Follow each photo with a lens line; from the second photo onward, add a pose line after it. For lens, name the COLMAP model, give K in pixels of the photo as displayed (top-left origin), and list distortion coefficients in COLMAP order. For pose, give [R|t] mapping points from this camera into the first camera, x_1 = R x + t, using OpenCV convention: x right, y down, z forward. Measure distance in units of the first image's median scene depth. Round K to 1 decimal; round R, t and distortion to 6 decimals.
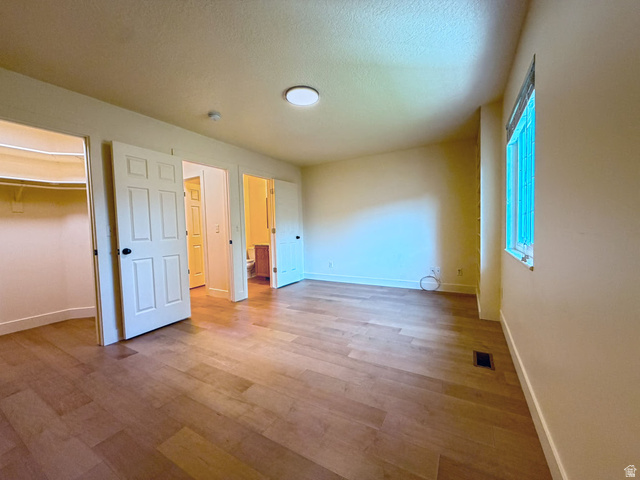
lens RADIAL K [[254.8, 0, 317.5], [0, 254.8, 239.3], [0, 0, 1]] dist [0.002061, 0.000729]
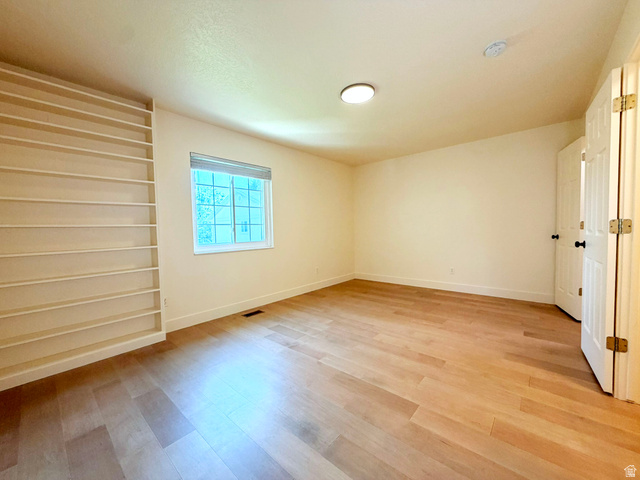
lens RADIAL K [[254.8, 0, 319.1], [0, 254.8, 240.2], [0, 0, 1]] dist [0.002061, 0.000729]
pose [[-0.981221, 0.041919, 0.188274, -0.077672], [0.058000, 0.995047, 0.080731, -0.087076], [-0.183958, 0.090134, -0.978793, 2.119026]]
